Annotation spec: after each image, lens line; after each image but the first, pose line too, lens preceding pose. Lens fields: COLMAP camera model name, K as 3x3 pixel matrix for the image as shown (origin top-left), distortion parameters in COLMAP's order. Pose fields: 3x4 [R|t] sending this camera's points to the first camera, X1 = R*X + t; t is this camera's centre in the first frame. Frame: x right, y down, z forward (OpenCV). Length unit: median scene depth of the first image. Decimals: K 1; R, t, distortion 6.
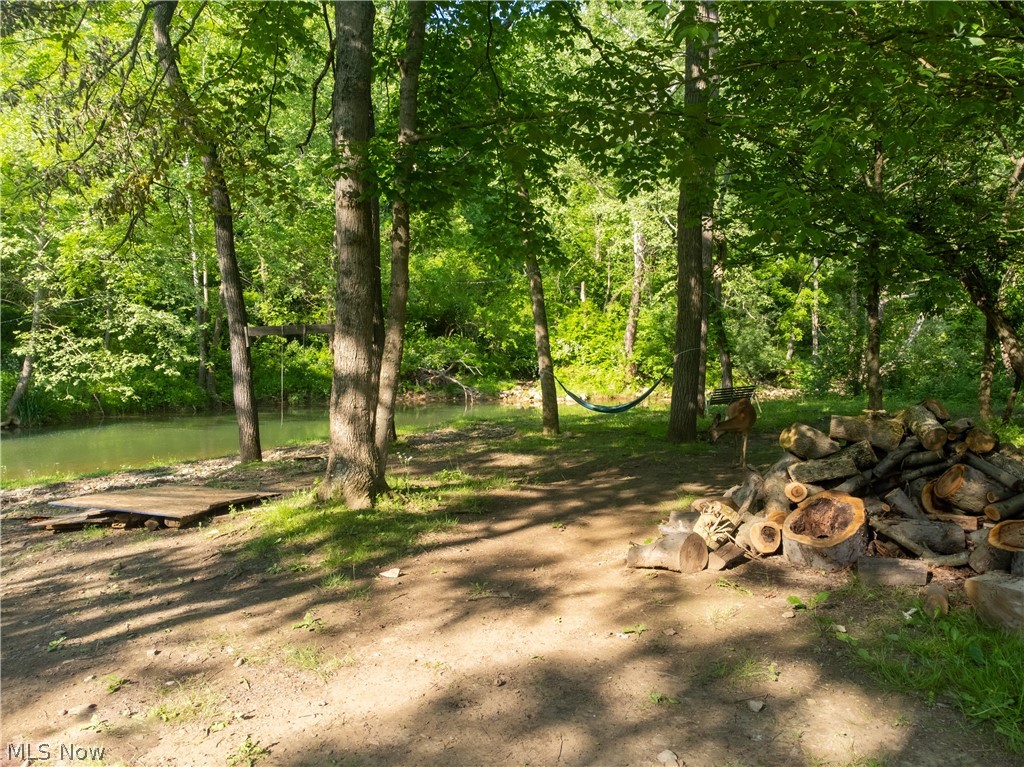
lens RADIAL K [[755.7, 0, 512.8], [0, 755.7, 386.5], [0, 0, 1]] dist [0.025093, -0.009765]
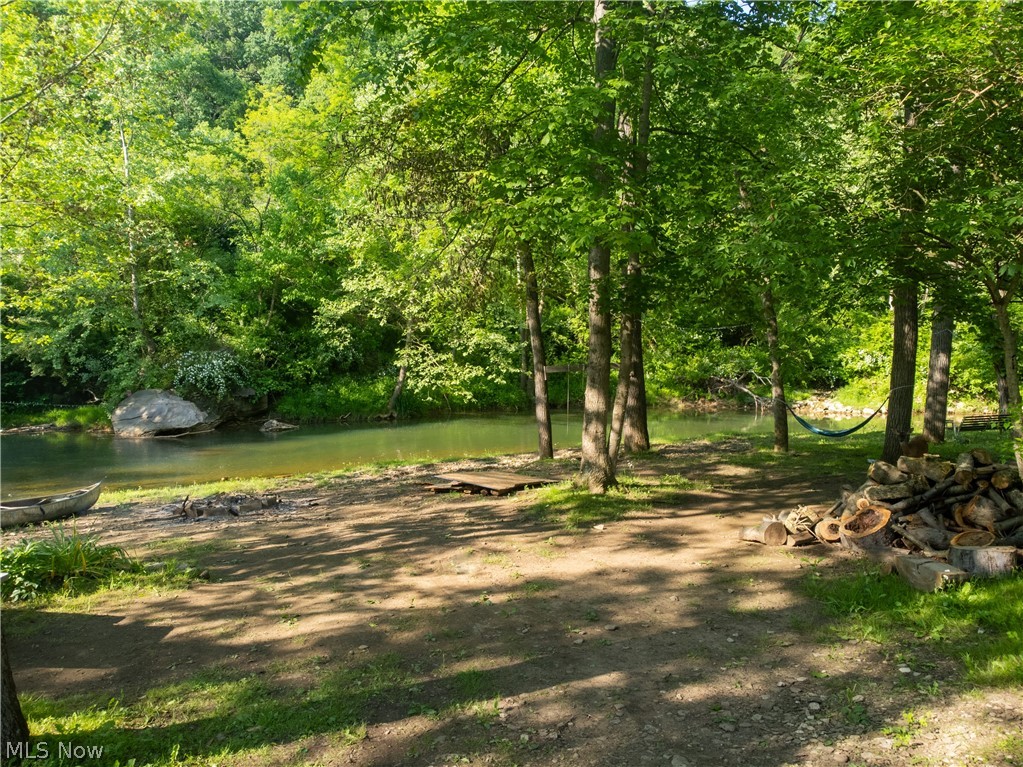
lens RADIAL K [[754.9, 0, 512.6], [0, 754.9, 385.8], [0, 0, 1]] dist [0.025093, -0.009765]
pose [[0.918041, 0.025769, -0.395647, 0.257205], [-0.025314, 0.999659, 0.006373, -0.074539], [0.395676, 0.004165, 0.918381, -0.552690]]
